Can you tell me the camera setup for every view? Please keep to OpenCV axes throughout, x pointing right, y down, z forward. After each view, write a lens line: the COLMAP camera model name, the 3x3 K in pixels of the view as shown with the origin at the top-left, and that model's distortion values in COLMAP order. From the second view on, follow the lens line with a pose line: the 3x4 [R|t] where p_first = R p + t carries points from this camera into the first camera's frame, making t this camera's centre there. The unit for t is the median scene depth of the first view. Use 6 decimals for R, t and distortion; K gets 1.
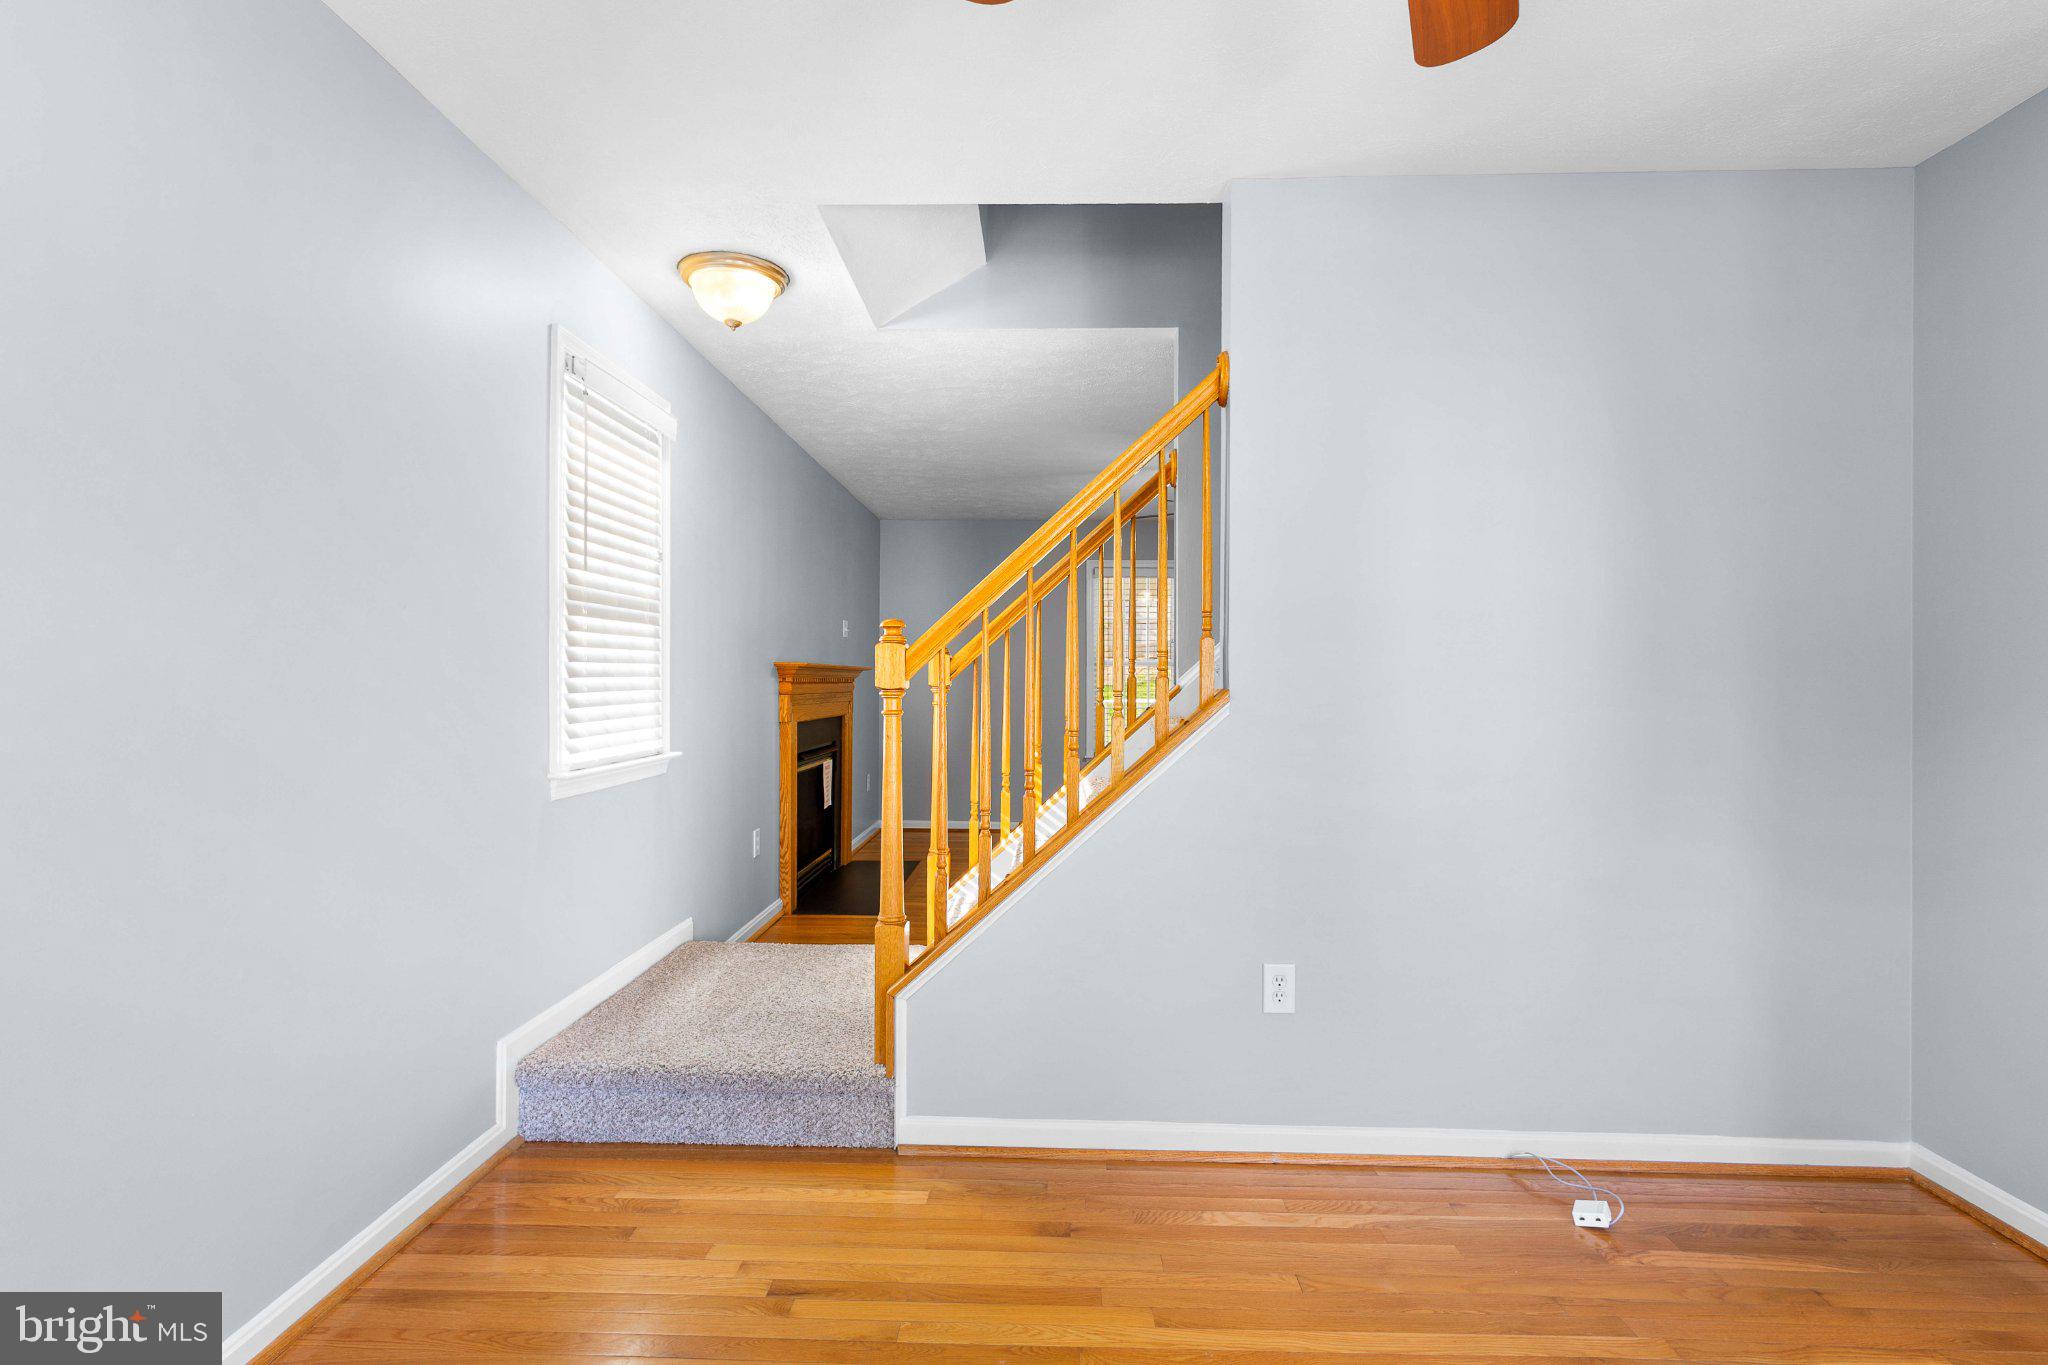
lens RADIAL K [[980.9, 0, 1024.0], [0, 980.9, 682.5], [0, 0, 1]] dist [0.001085, -0.000417]
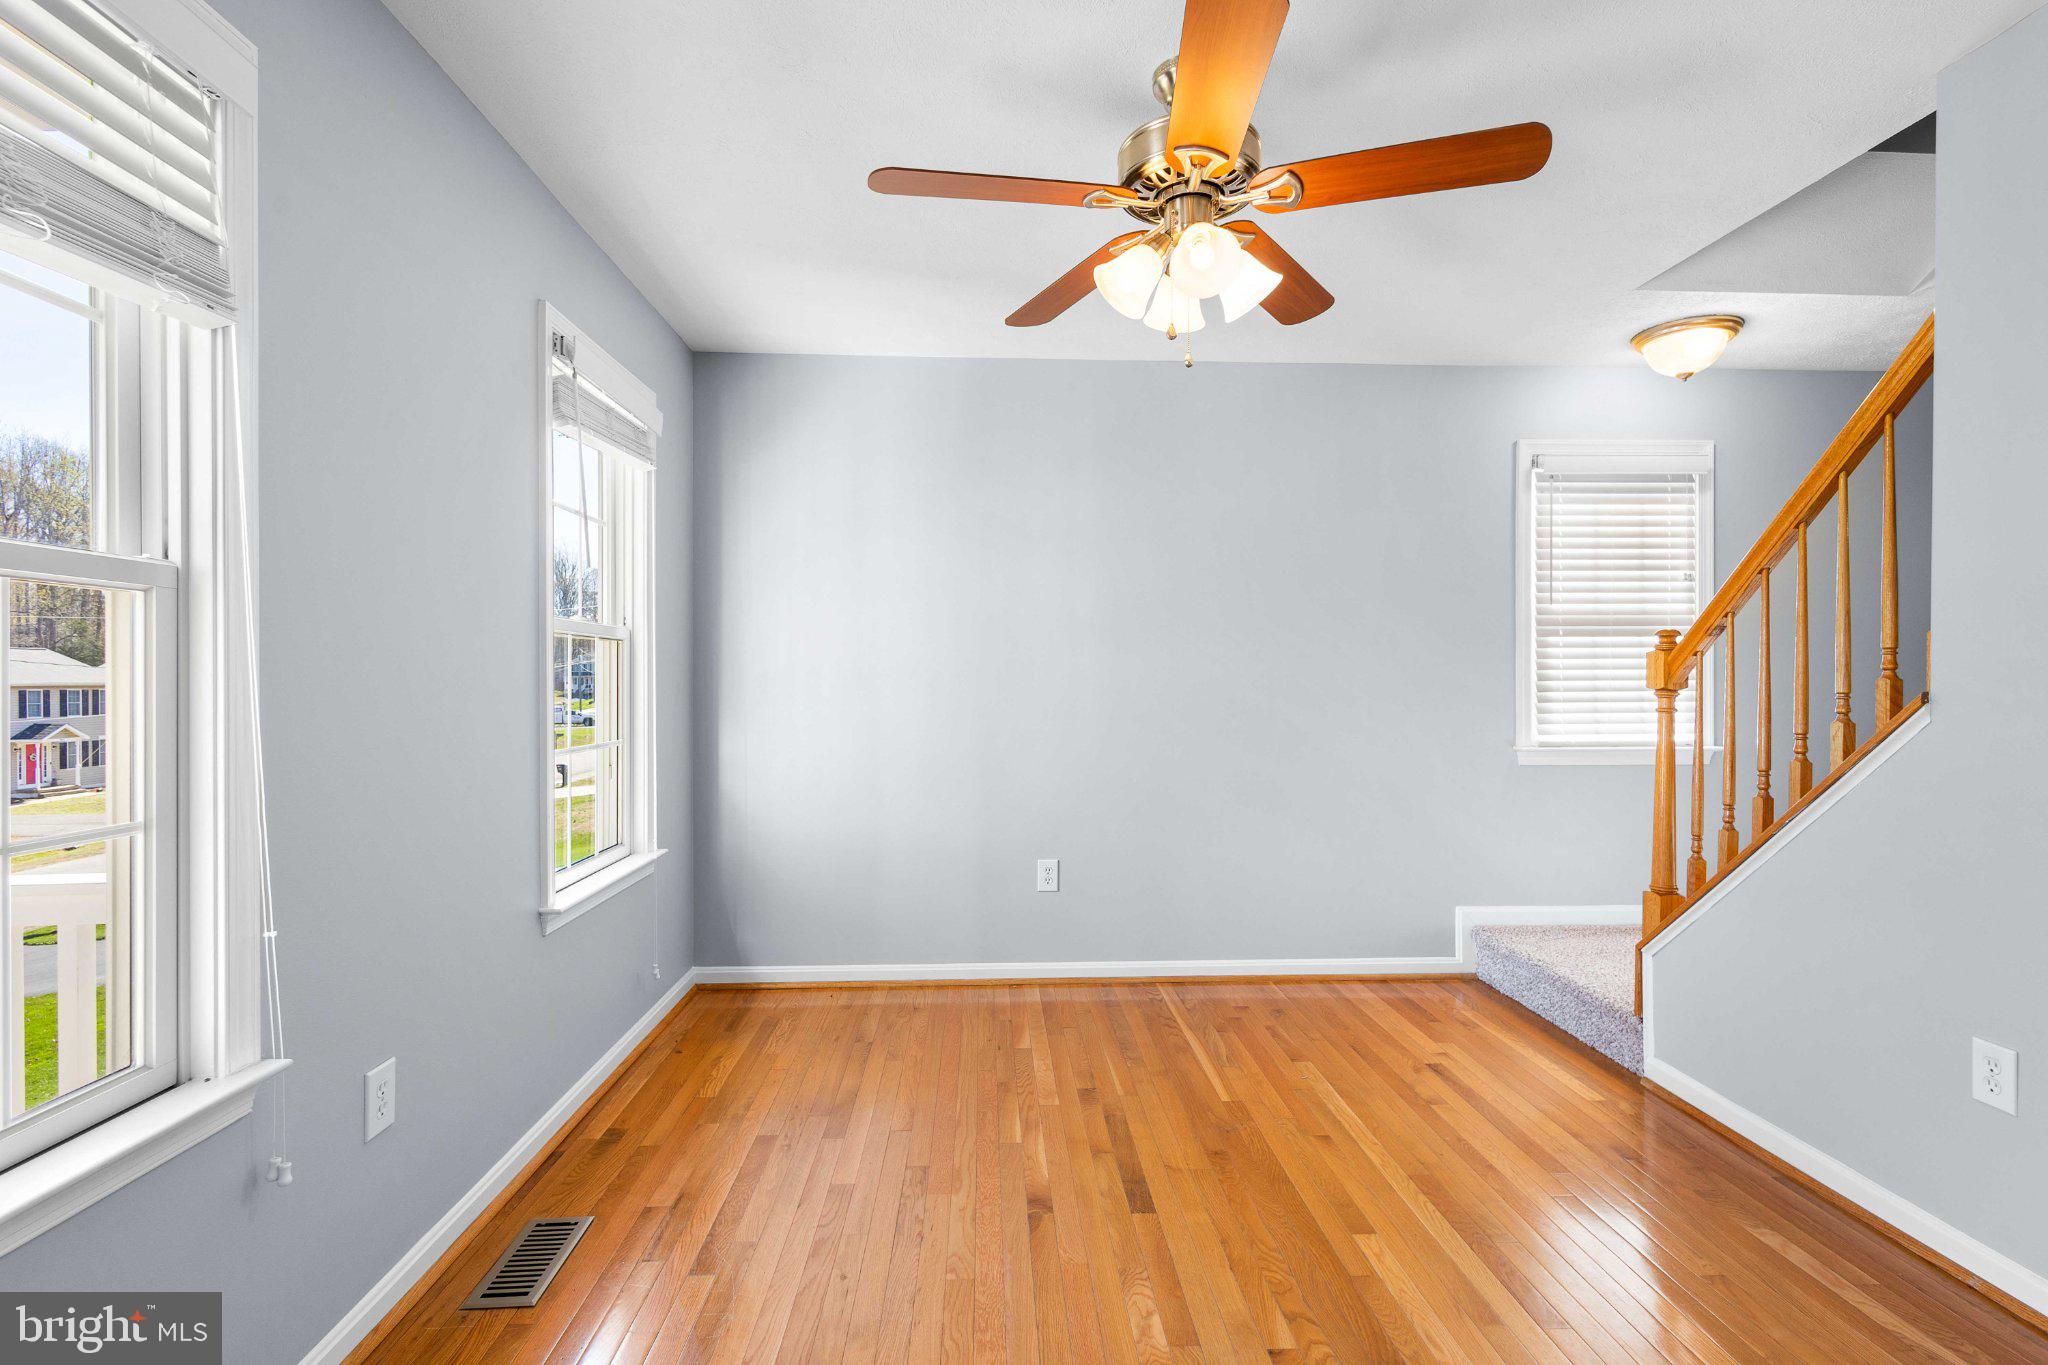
lens RADIAL K [[933.0, 0, 1024.0], [0, 933.0, 682.5], [0, 0, 1]] dist [0.001737, 0.000086]
pose [[0.076961, -0.003009, -0.997030, 0.924688], [-0.001951, 0.999993, -0.003169, 0.003182], [0.997032, 0.002189, 0.076954, 0.168659]]
